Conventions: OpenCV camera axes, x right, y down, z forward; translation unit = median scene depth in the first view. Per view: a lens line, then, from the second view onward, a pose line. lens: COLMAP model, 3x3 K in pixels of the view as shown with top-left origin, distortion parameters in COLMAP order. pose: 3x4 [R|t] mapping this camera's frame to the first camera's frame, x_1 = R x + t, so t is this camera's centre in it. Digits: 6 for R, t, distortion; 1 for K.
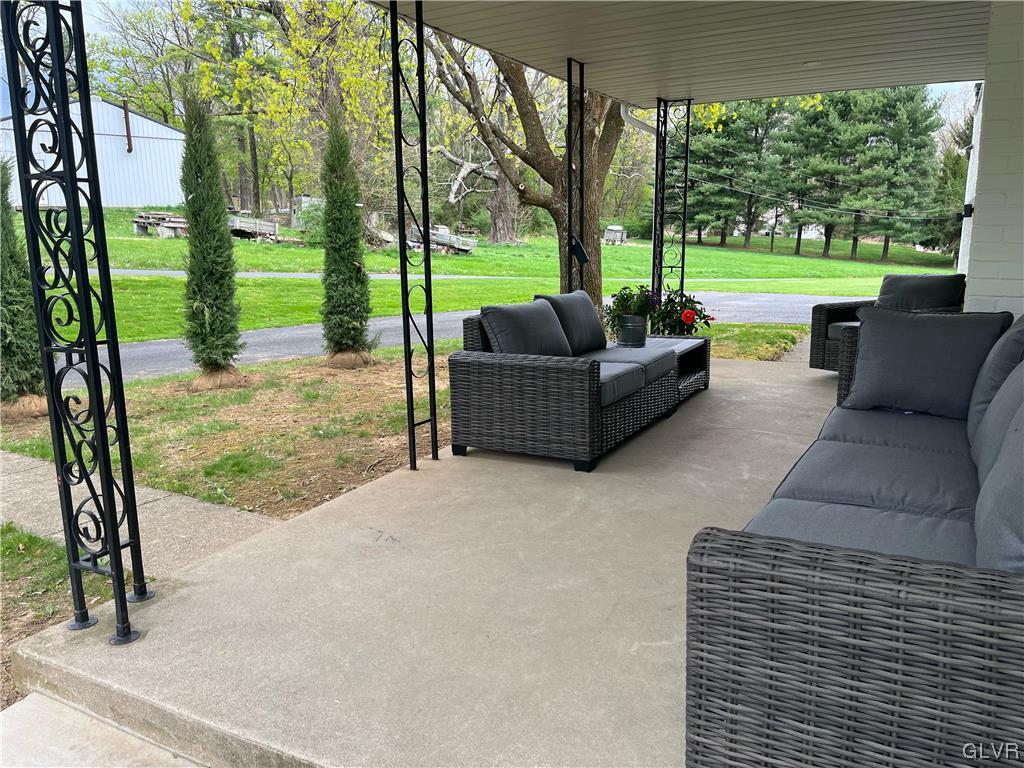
lens RADIAL K [[773.4, 0, 512.0], [0, 773.4, 384.0], [0, 0, 1]] dist [0.024001, -0.006229]
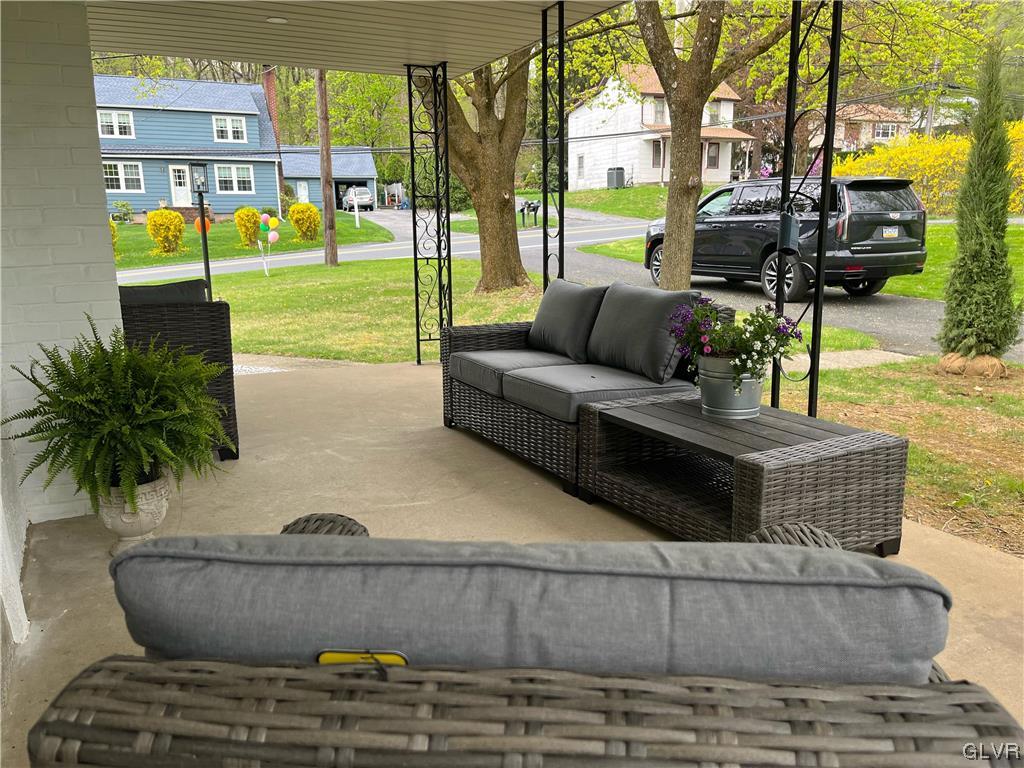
lens RADIAL K [[773.4, 0, 512.0], [0, 773.4, 384.0], [0, 0, 1]] dist [0.024001, -0.006229]
pose [[-0.550219, 0.193740, -0.812234, 0.937768], [-0.134877, 0.939318, 0.315420, -0.306550], [0.824055, 0.283102, -0.490700, 1.596746]]
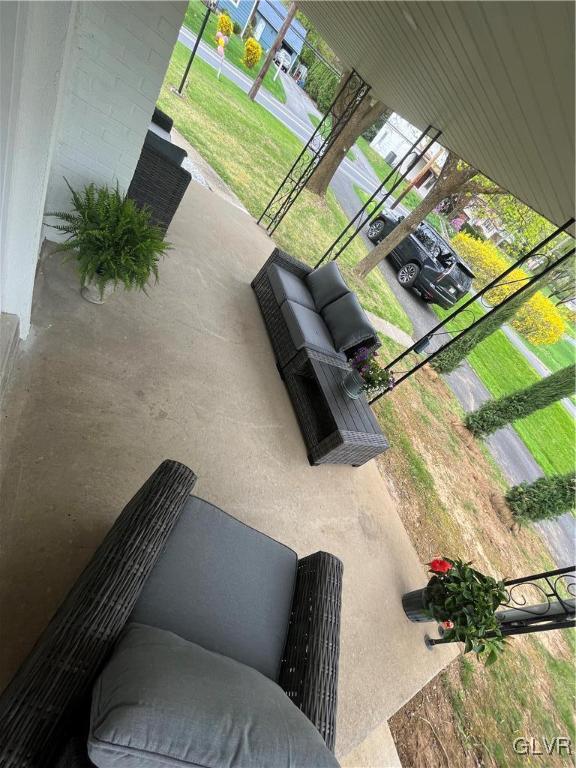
lens RADIAL K [[310.5, 0, 288.0], [0, 310.5, 384.0], [0, 0, 1]] dist [-0.002023, -0.000209]
pose [[-0.551526, 0.236586, -0.799904, 0.885284], [-0.685617, 0.417633, 0.596248, -0.416158], [0.475130, 0.877274, -0.068128, 1.381314]]
